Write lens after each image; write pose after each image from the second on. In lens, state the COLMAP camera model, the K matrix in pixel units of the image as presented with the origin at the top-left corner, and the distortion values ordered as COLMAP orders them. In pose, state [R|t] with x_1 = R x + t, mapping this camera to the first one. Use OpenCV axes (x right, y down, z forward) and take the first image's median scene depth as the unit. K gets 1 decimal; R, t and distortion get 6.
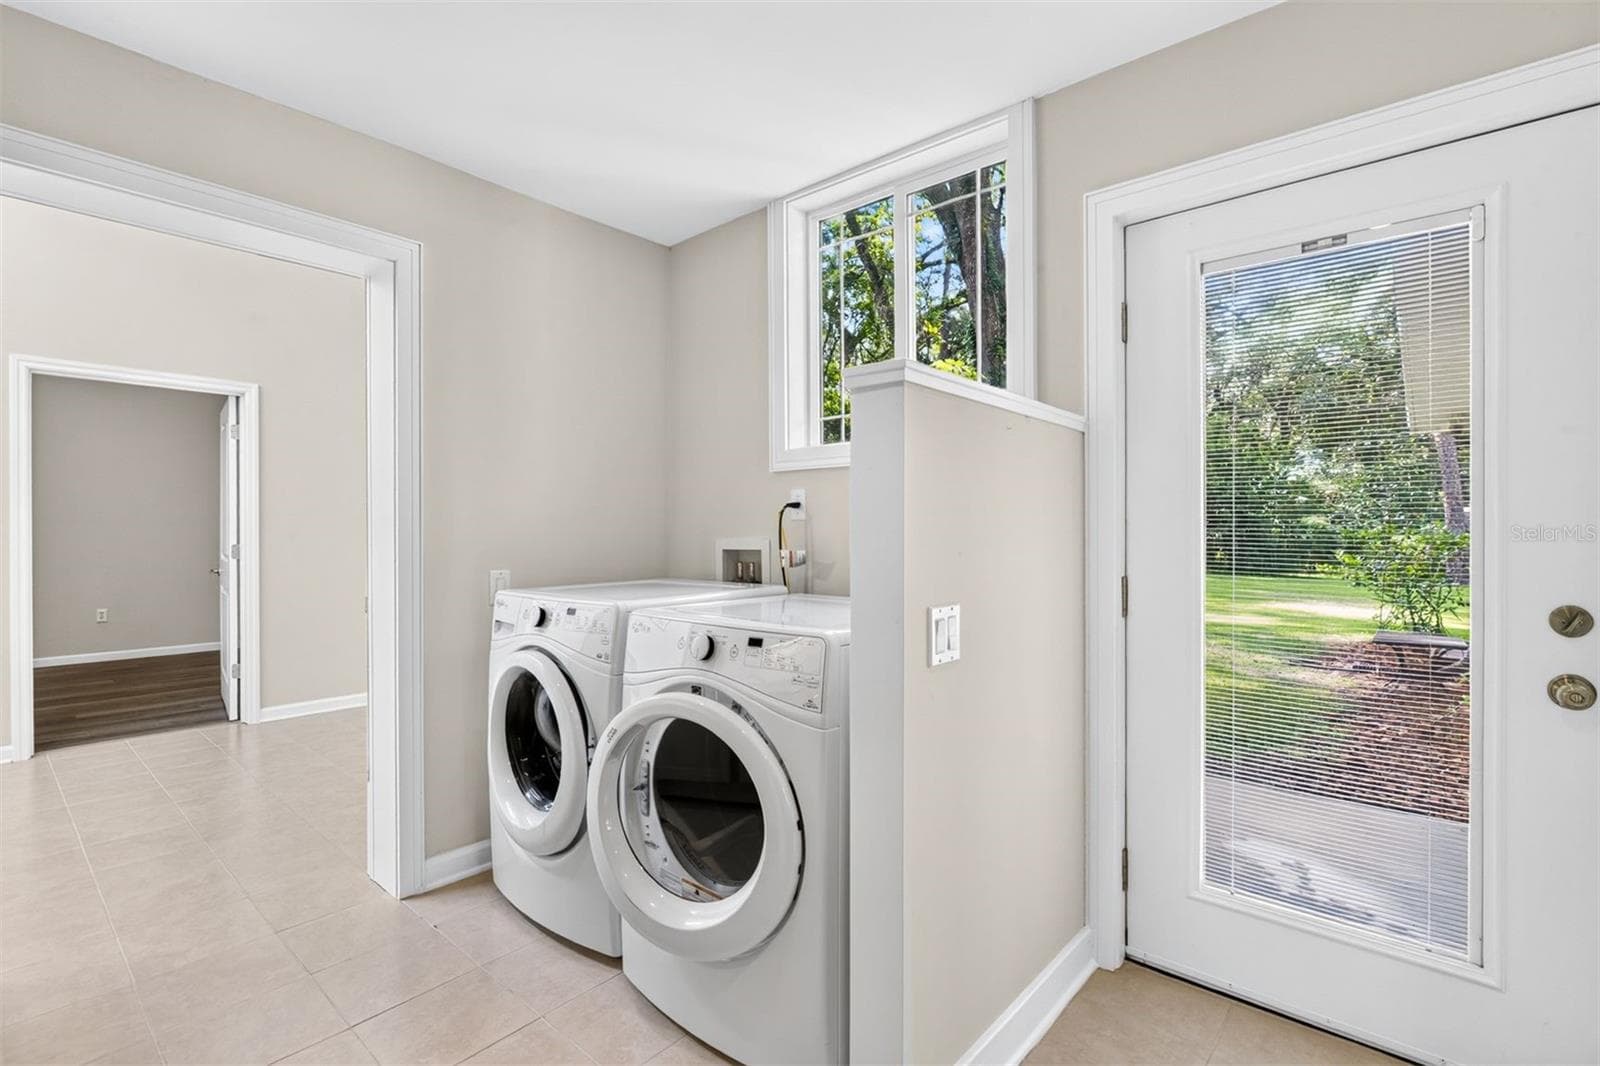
lens RADIAL K [[755.4, 0, 800.0], [0, 755.4, 533.0], [0, 0, 1]] dist [0.000484, -0.000004]
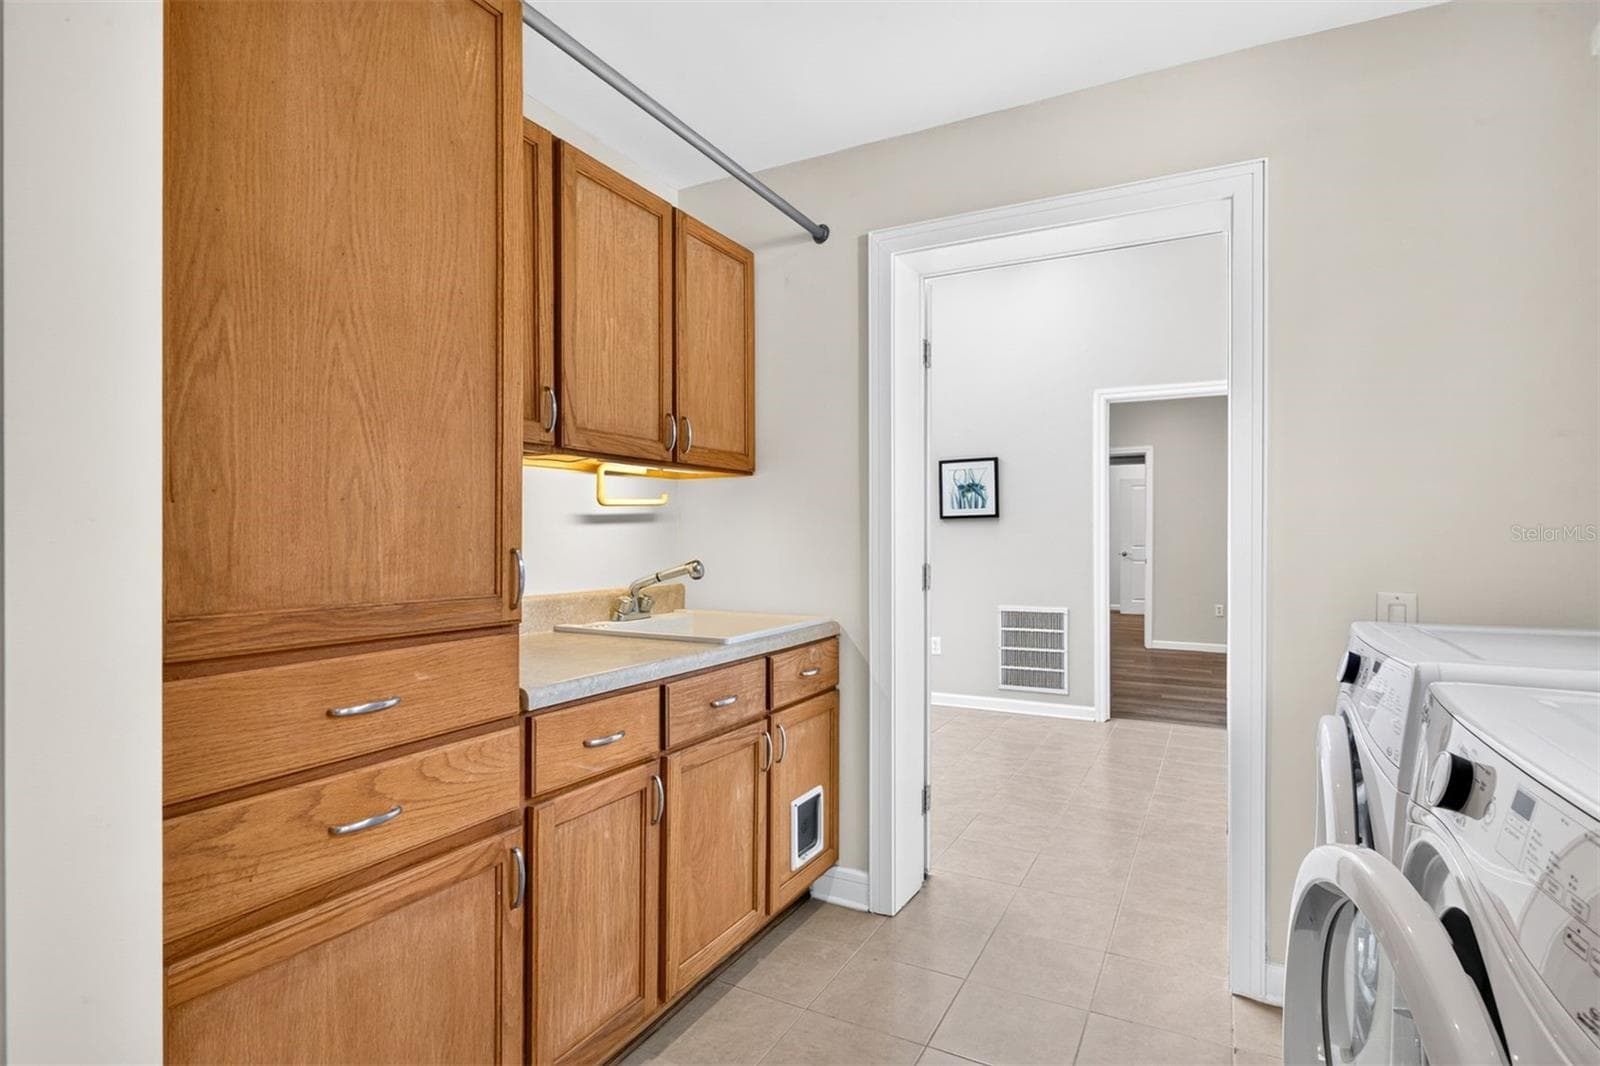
lens RADIAL K [[804.0, 0, 800.0], [0, 804.0, 533.0], [0, 0, 1]] dist [0.000389, -0.000570]
pose [[0.222013, -0.001979, -0.975042, 0.128794], [-0.001996, 0.999995, -0.002484, 0.000325], [0.975042, 0.002498, 0.222008, 0.233738]]
